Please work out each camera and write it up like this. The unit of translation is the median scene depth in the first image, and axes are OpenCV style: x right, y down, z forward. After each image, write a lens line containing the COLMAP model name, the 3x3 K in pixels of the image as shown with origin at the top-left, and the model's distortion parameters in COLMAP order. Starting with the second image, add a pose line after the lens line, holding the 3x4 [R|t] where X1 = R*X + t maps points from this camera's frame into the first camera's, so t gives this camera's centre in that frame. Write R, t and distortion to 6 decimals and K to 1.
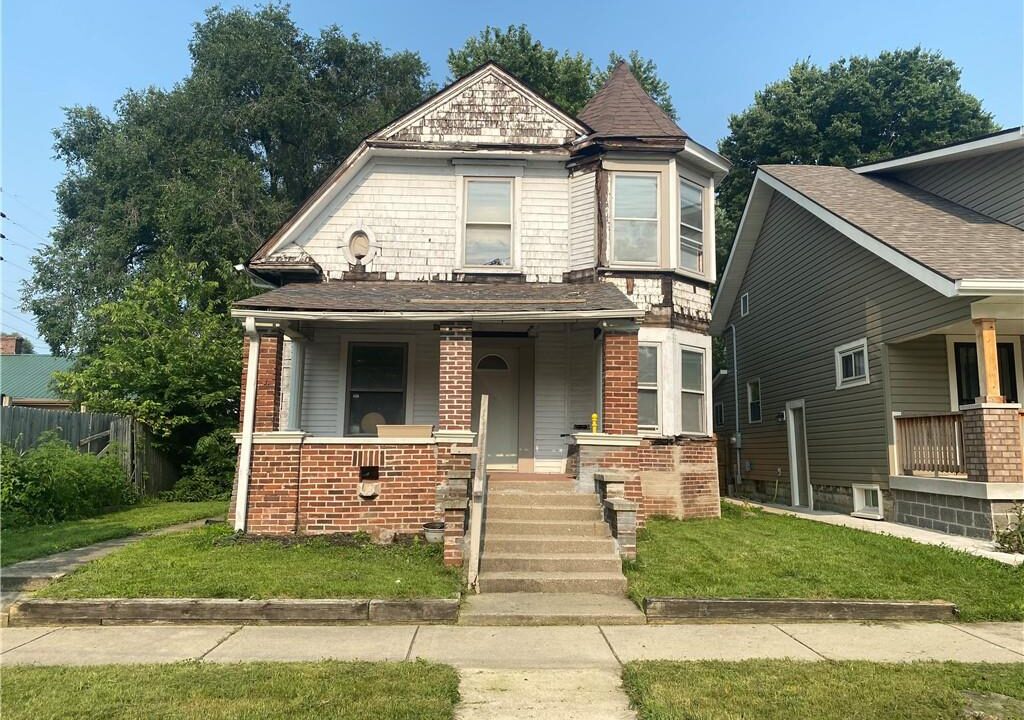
lens RADIAL K [[793.4, 0, 513.0], [0, 793.4, 356.3], [0, 0, 1]] dist [0.066008, 0.000795]
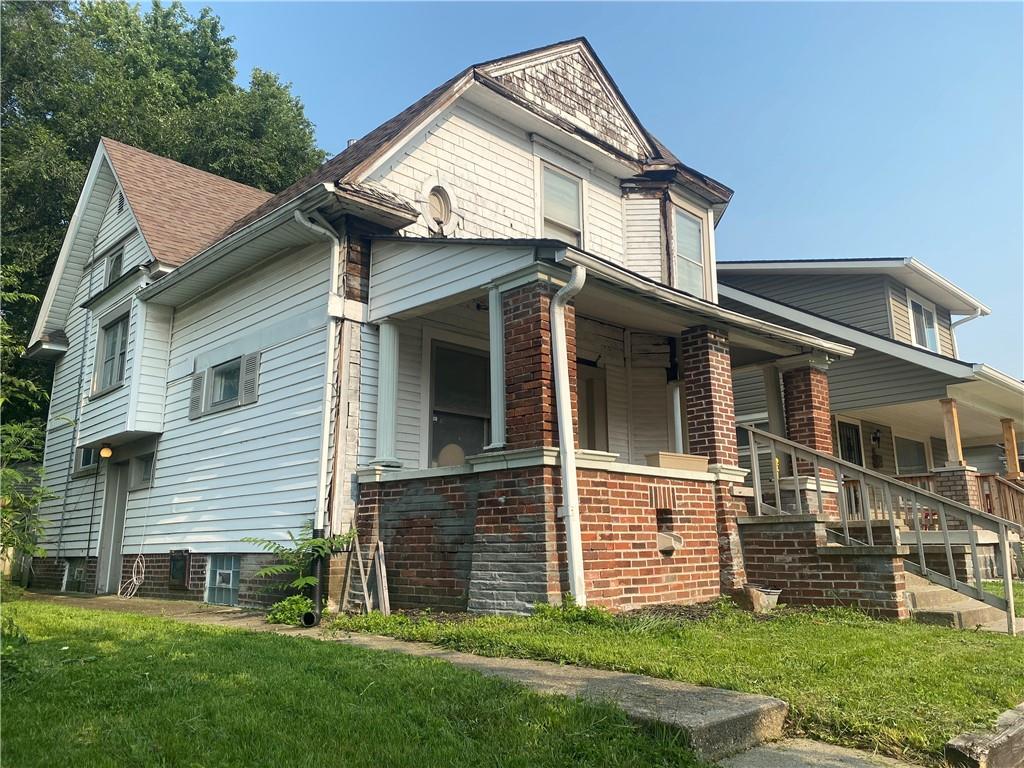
lens RADIAL K [[793.2, 0, 511.3], [0, 793.2, 383.5], [0, 0, 1]] dist [0.051683, -0.005601]
pose [[0.733283, 0.126420, 0.668067, -0.755150], [-0.068397, 0.991294, -0.112510, 0.115150], [-0.676474, 0.036808, 0.735546, 0.560528]]
